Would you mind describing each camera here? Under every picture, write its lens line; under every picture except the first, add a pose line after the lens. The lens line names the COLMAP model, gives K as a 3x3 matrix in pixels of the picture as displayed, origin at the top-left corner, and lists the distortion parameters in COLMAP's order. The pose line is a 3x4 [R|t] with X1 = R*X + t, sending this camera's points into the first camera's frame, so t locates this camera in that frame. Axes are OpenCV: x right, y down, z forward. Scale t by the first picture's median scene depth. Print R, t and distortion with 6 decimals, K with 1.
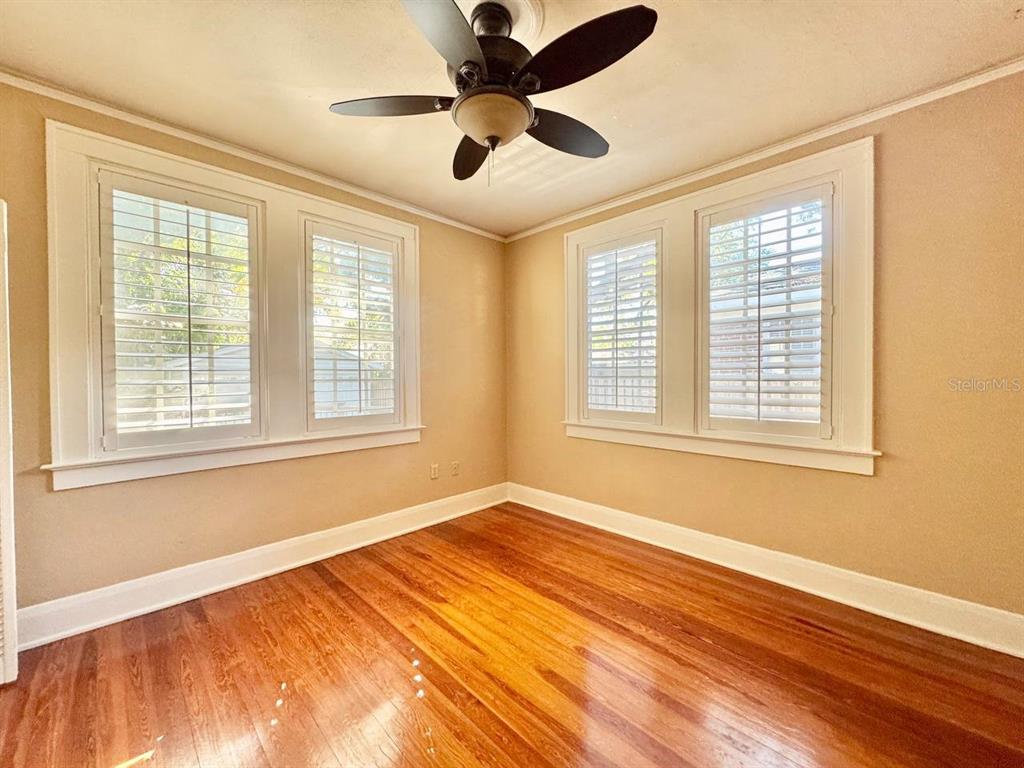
lens RADIAL K [[410.0, 0, 512.0], [0, 410.0, 384.0], [0, 0, 1]] dist [-0.001612, -0.000068]
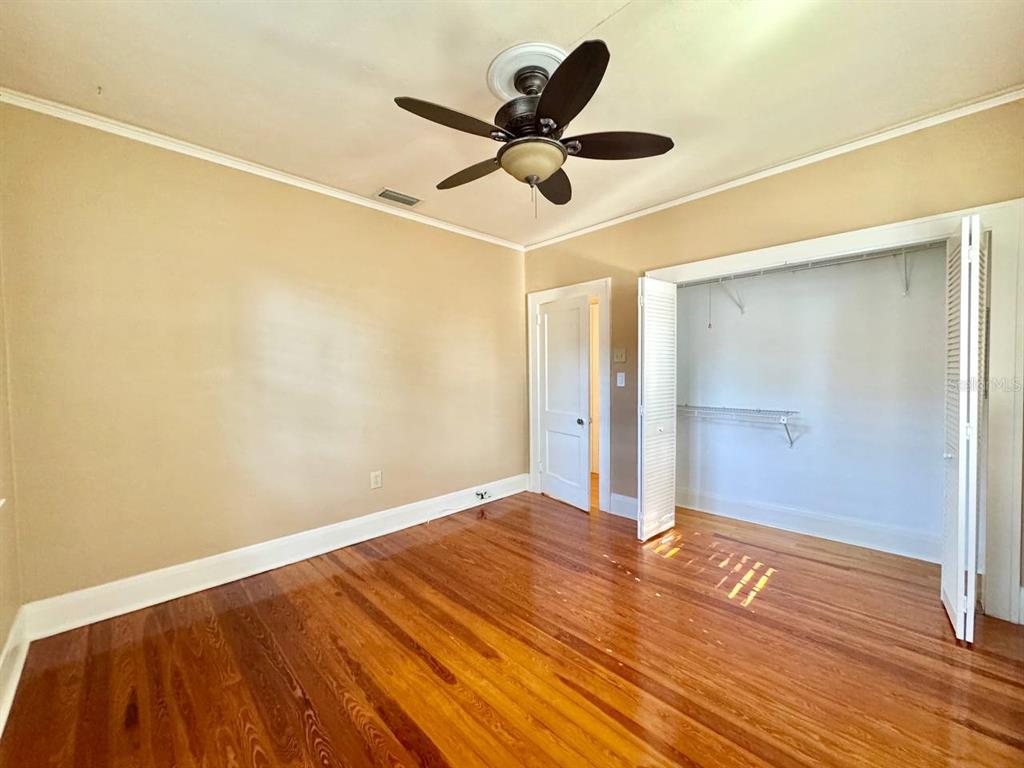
lens RADIAL K [[410.0, 0, 512.0], [0, 410.0, 384.0], [0, 0, 1]] dist [-0.001612, -0.000068]
pose [[-0.999823, 0.016789, 0.008455, 0.010730], [0.017144, 0.998890, 0.043876, -0.056674], [-0.007709, 0.044013, -0.999001, 2.053879]]
